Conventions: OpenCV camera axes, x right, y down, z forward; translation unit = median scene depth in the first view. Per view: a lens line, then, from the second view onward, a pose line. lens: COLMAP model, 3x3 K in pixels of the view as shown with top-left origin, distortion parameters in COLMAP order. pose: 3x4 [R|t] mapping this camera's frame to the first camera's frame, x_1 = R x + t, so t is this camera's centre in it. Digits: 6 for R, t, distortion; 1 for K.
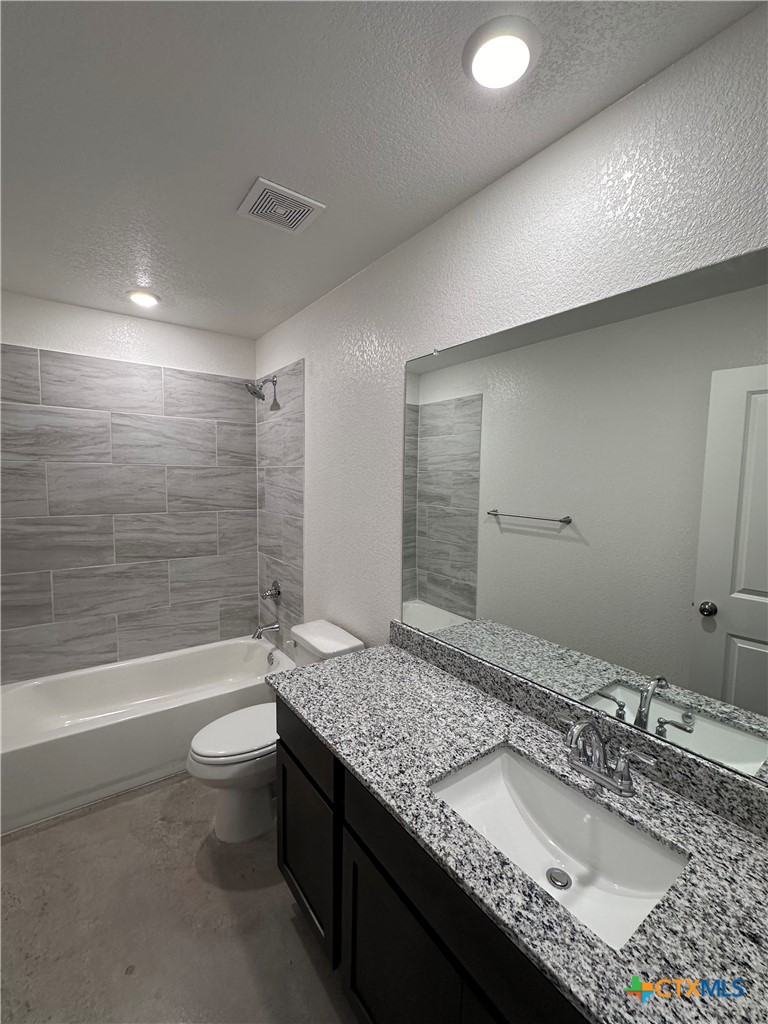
lens RADIAL K [[436.9, 0, 384.0], [0, 436.9, 512.0], [0, 0, 1]] dist [-0.010093, 0.000207]
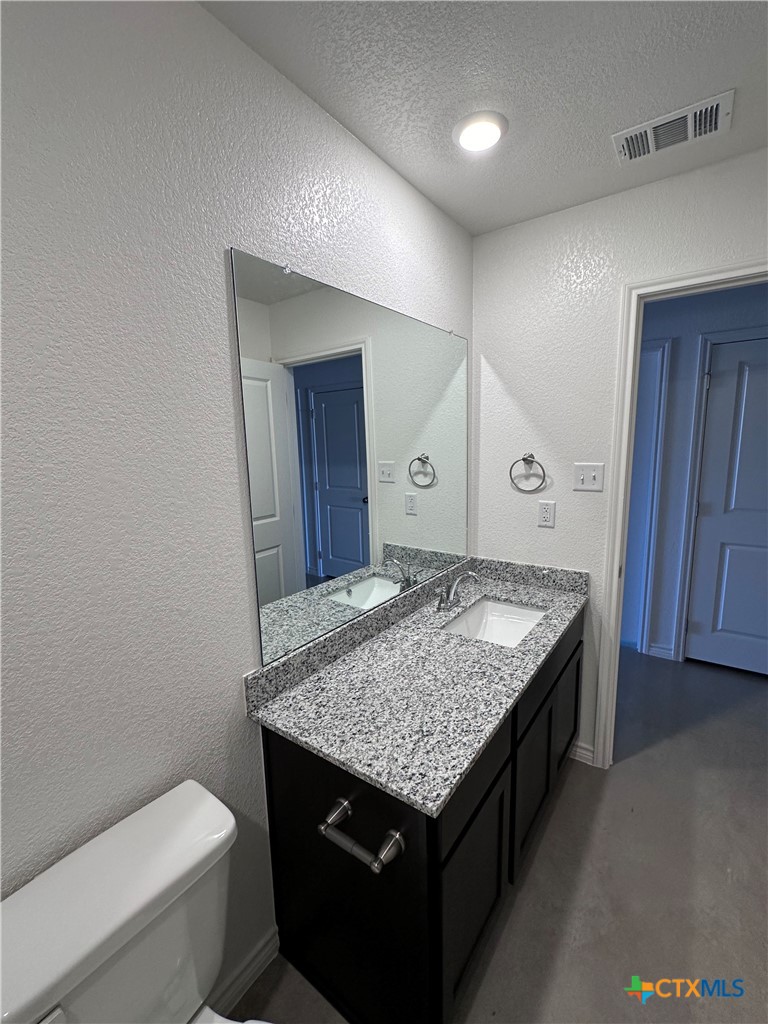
lens RADIAL K [[436.9, 0, 384.0], [0, 436.9, 512.0], [0, 0, 1]] dist [-0.010093, 0.000207]
pose [[-0.309257, -0.165666, 0.936437, -0.751834], [0.096167, 0.974213, 0.204109, -0.115539], [-0.946104, 0.153177, -0.285351, 1.235721]]
